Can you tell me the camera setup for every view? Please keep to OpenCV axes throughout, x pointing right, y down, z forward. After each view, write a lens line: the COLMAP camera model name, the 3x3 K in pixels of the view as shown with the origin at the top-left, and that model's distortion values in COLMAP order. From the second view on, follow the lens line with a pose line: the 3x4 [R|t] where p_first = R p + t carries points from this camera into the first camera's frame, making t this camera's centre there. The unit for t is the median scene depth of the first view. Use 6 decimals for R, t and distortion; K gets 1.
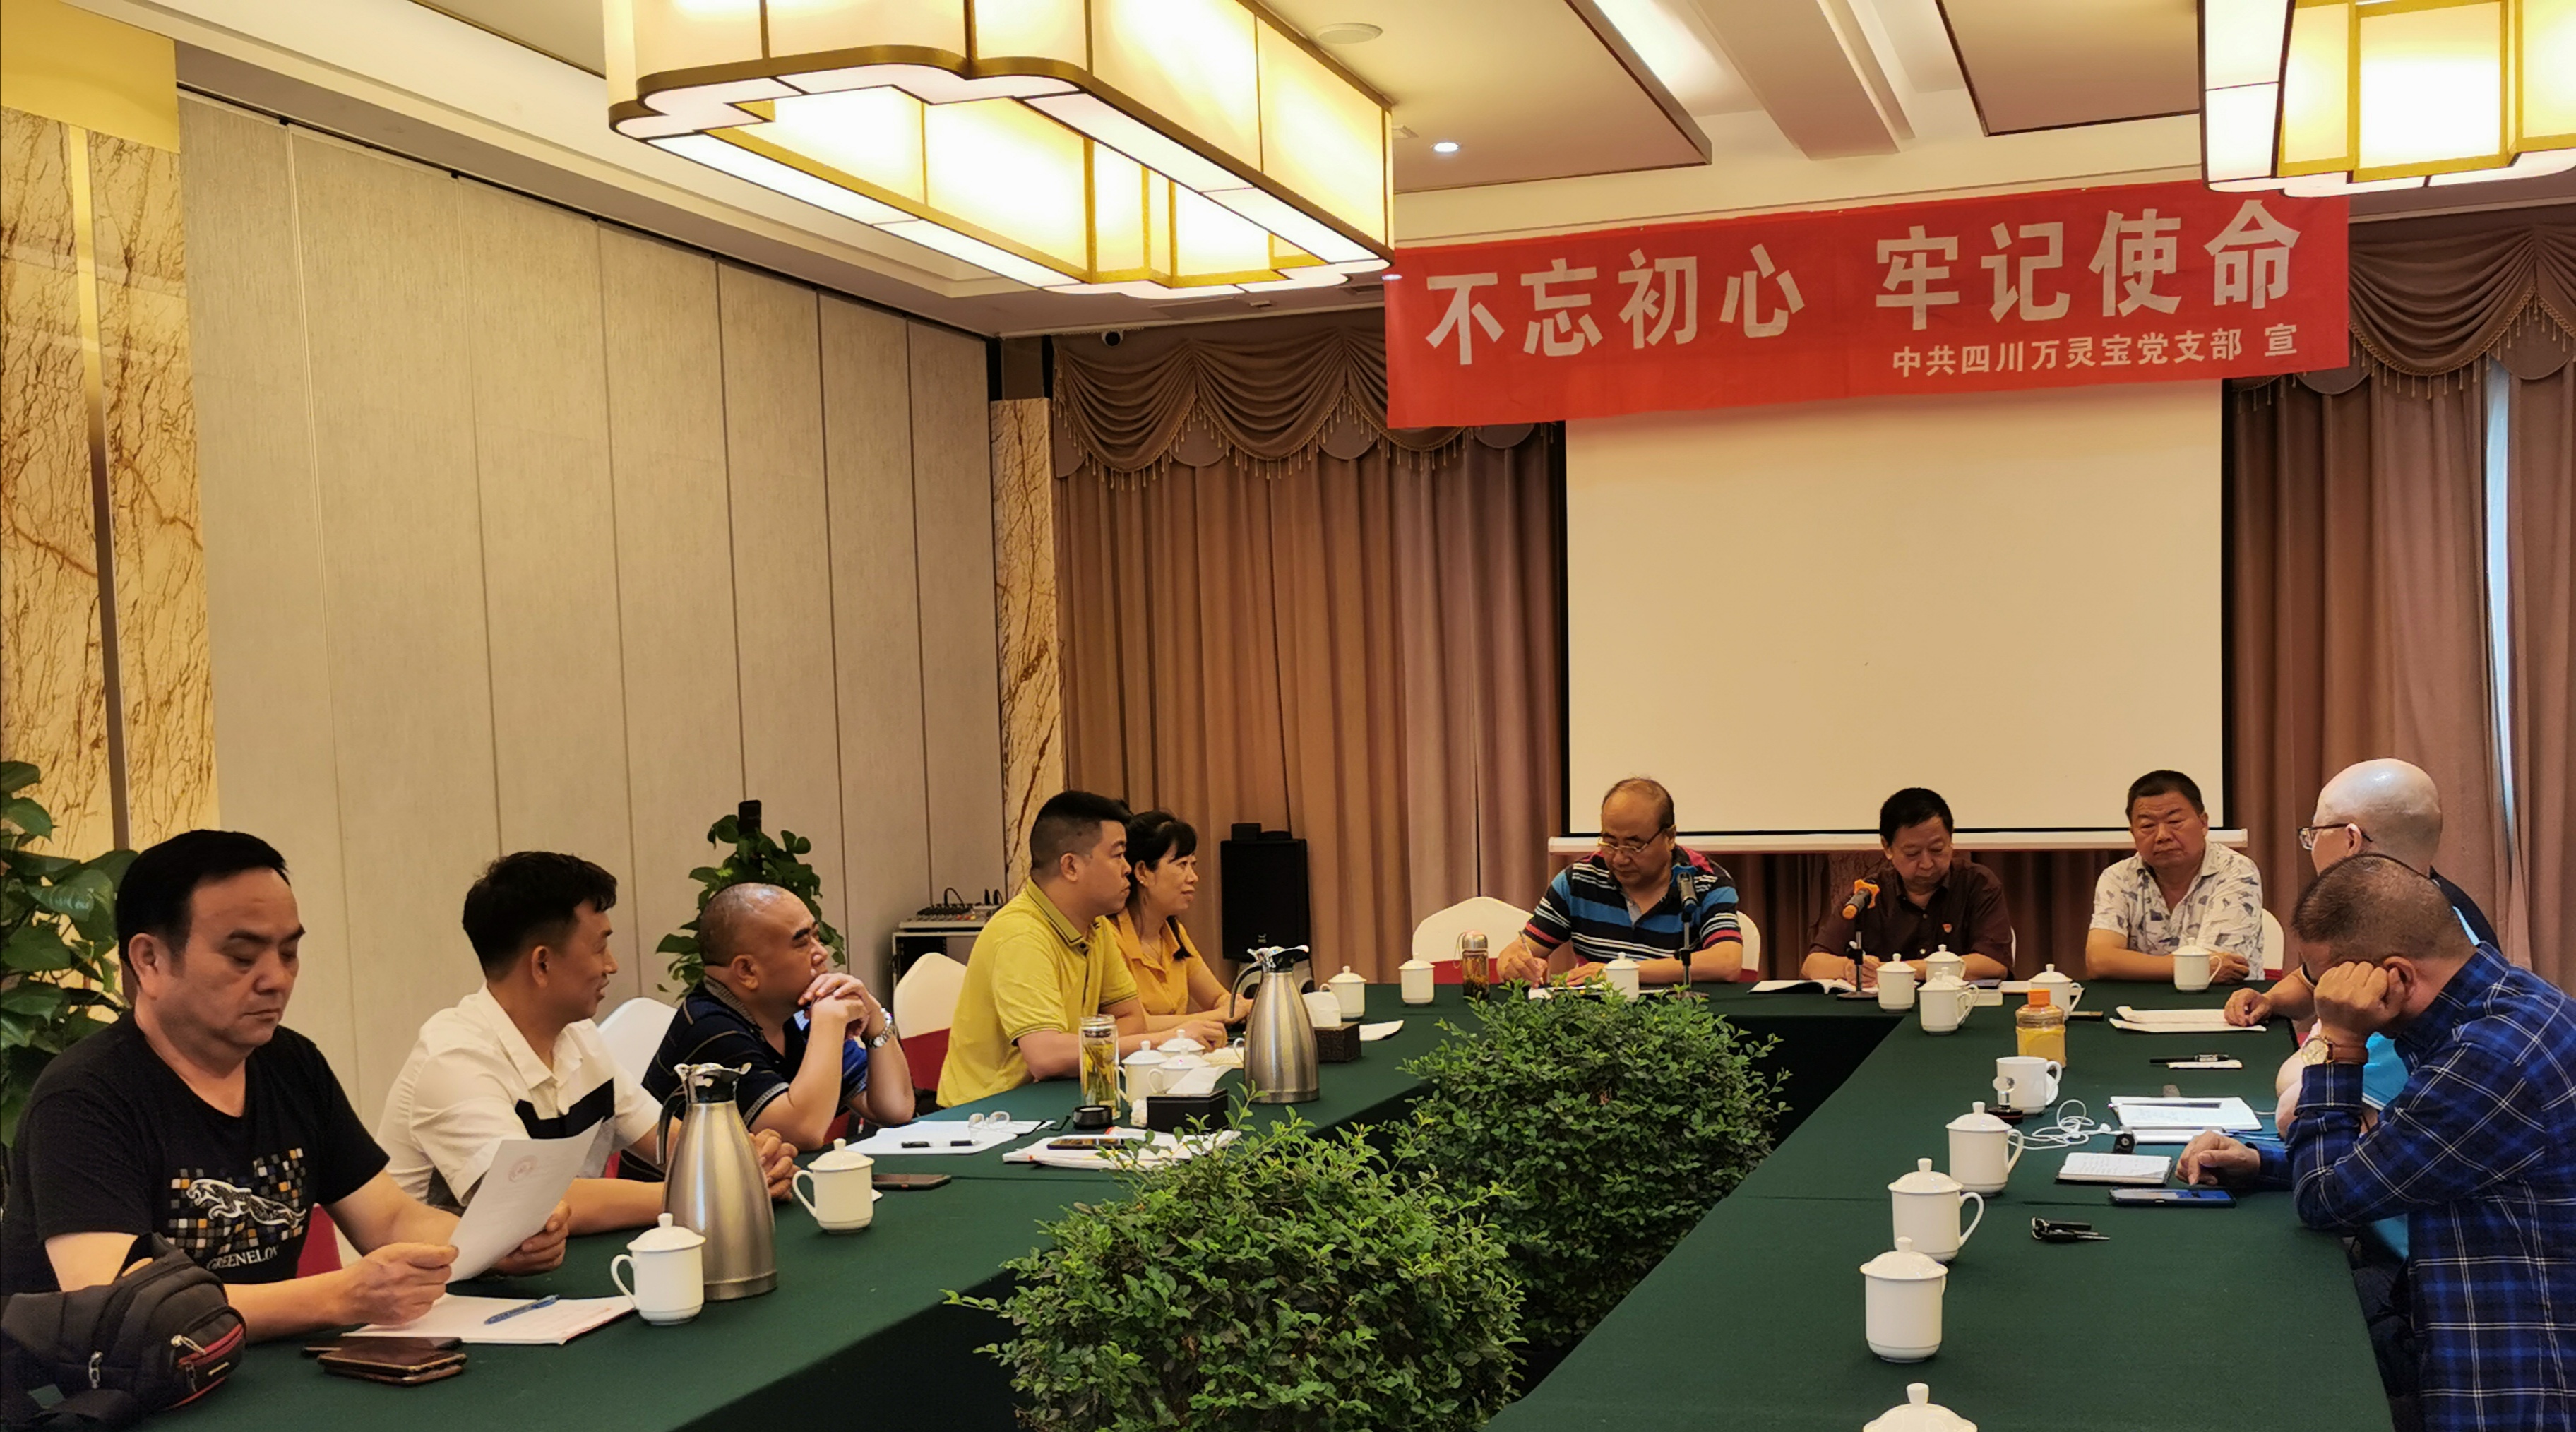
lens RADIAL K [[2685.0, 0, 1287.0], [0, 2685.0, 942.4], [0, 0, 1]] dist [-0.034076, 0.217310]
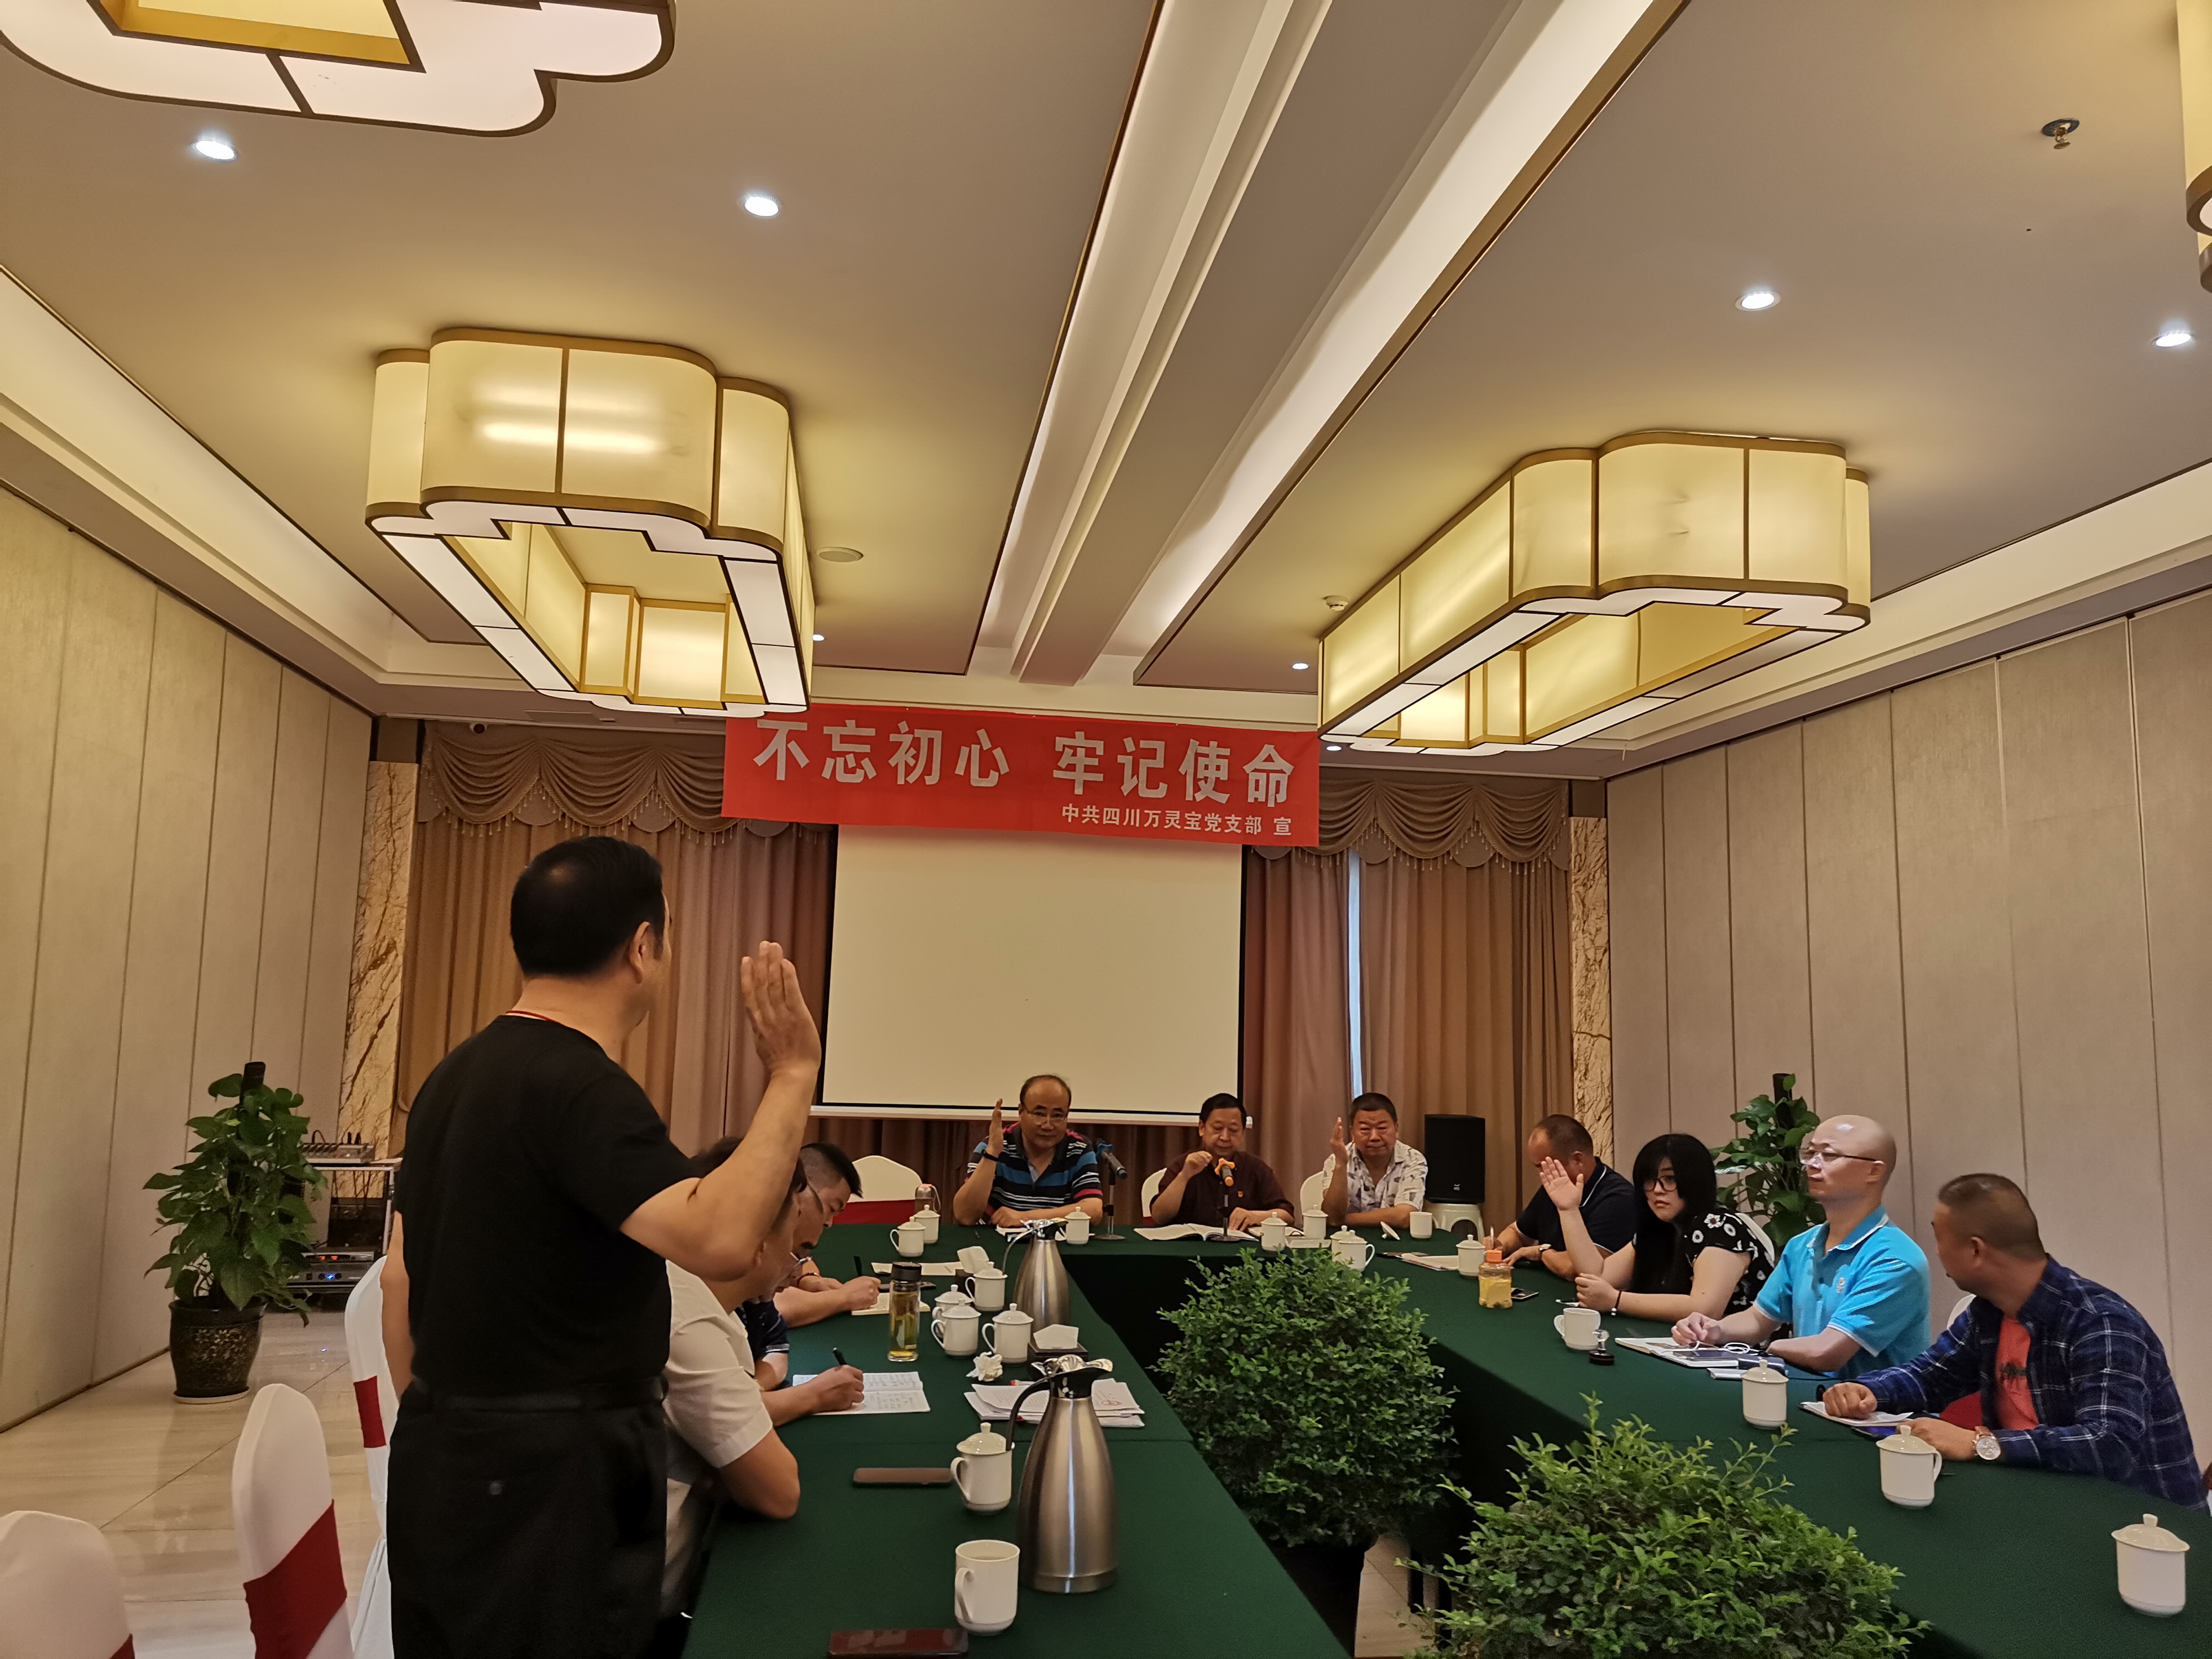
lens RADIAL K [[1642.0, 0, 1106.0], [0, 1642.0, 829.5], [0, 0, 1]] dist [0.063346, -0.088675]
pose [[0.888440, 0.107724, 0.446173, -0.186188], [-0.019732, 0.980134, -0.197351, -0.014026], [-0.458569, 0.166530, 0.872916, 0.137838]]
